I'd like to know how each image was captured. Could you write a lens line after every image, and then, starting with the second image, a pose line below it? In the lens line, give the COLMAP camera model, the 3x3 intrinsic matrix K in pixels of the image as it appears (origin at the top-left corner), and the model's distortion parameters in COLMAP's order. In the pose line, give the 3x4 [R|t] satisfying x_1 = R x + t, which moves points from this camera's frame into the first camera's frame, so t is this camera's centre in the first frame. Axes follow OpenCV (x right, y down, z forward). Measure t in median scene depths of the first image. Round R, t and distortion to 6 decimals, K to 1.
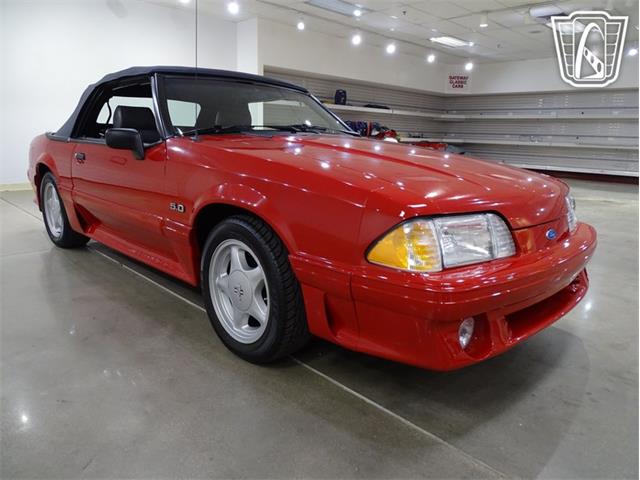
lens RADIAL K [[450.8, 0, 320.0], [0, 450.8, 240.0], [0, 0, 1]] dist [-0.004755, -0.002935]
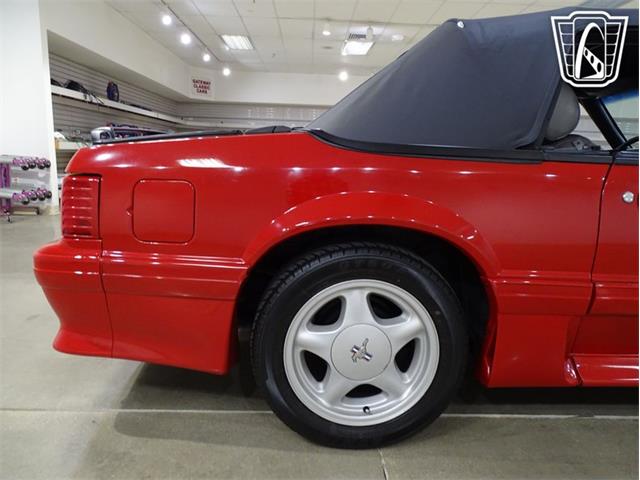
lens RADIAL K [[450.8, 0, 320.0], [0, 450.8, 240.0], [0, 0, 1]] dist [-0.004755, -0.002935]
pose [[0.686461, -0.141903, 0.713186, -1.520470], [0.154327, 0.986862, 0.047812, -0.316376], [-0.710601, 0.077242, 0.699342, 1.370115]]
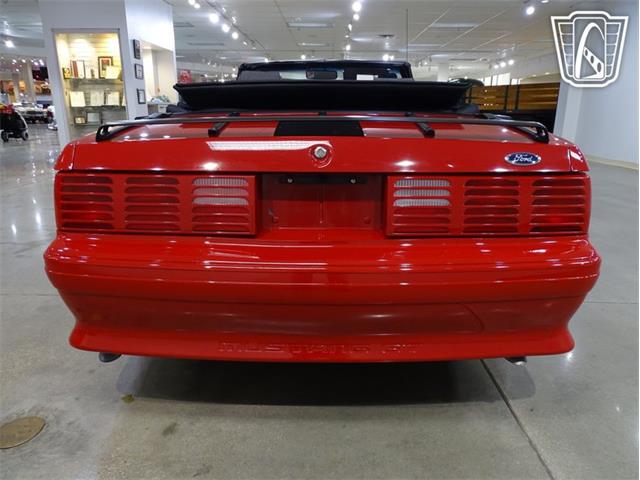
lens RADIAL K [[455.0, 0, 315.8], [0, 455.0, 239.1], [0, 0, 1]] dist [-0.005675, -0.001786]
pose [[-0.687252, -0.232664, 0.688152, -1.502445], [0.140222, 0.887013, 0.439938, -0.675578], [-0.712757, 0.398842, -0.576977, 2.693893]]
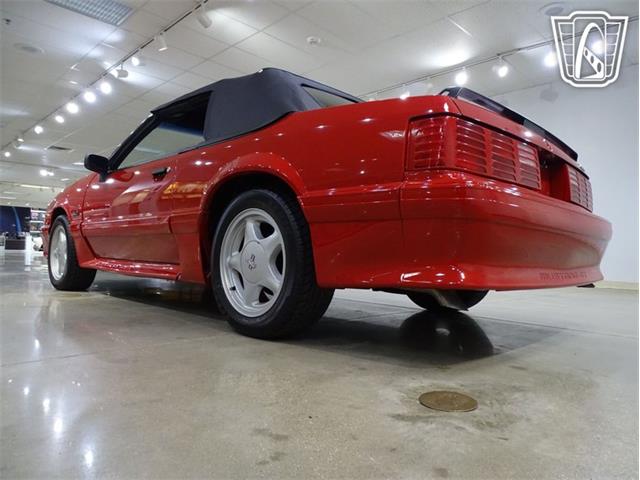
lens RADIAL K [[457.1, 0, 320.0], [0, 457.1, 240.0], [0, 0, 1]] dist [0.006246, -0.002351]
pose [[-0.998455, -0.054988, 0.007965, -0.627045], [-0.052243, 0.977920, 0.202342, -0.477534], [-0.018916, 0.201613, -0.979283, 3.247096]]
